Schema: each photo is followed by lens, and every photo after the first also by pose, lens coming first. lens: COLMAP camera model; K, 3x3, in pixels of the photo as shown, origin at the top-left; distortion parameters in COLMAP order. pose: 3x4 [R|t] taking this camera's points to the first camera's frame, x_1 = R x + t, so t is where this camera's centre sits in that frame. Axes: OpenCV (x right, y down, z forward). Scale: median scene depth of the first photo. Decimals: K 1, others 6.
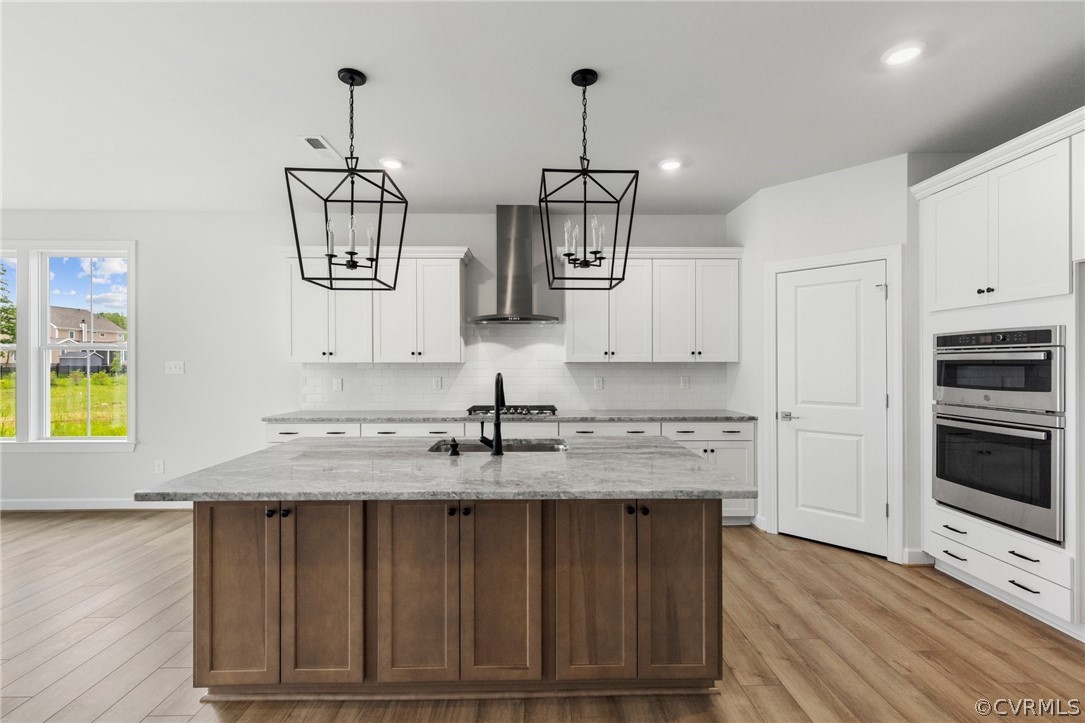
lens RADIAL K [[497.6, 0, 547.5], [0, 497.6, 361.7], [0, 0, 1]] dist [0.001974, 0.000199]
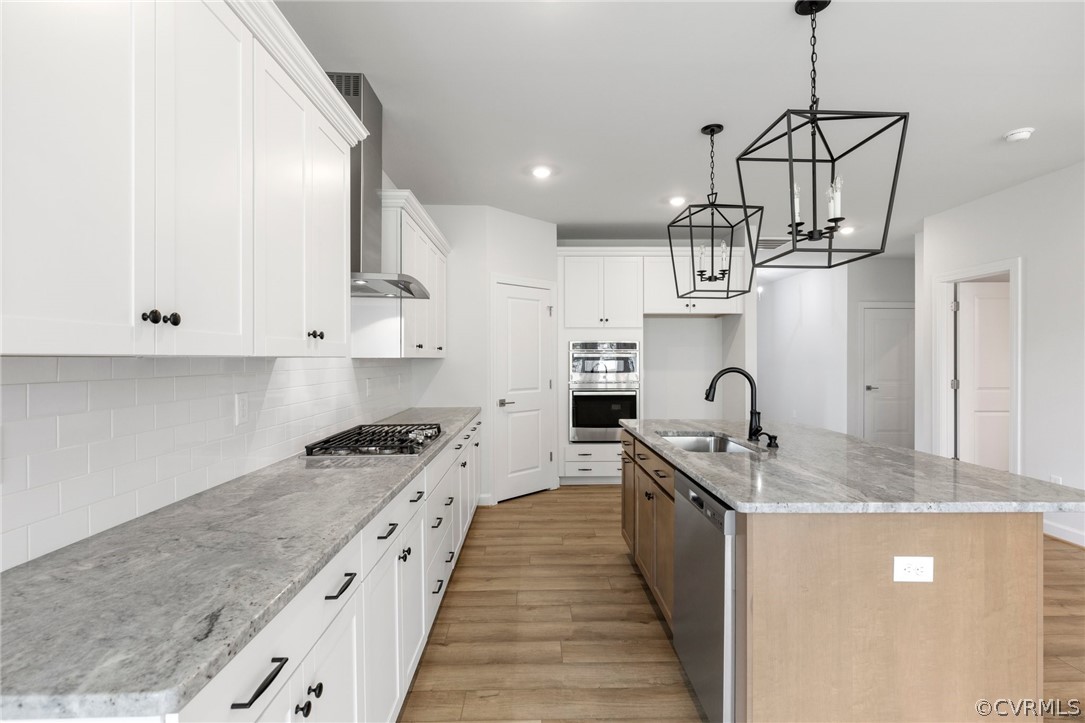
lens RADIAL K [[513.4, 0, 542.3], [0, 513.4, 358.7], [0, 0, 1]] dist [0.002875, 0.000497]
pose [[0.019397, 0.001117, 0.999811, -0.929441], [0.000664, 0.999999, -0.001130, 0.004669], [-0.999812, 0.000686, 0.019396, 1.068037]]
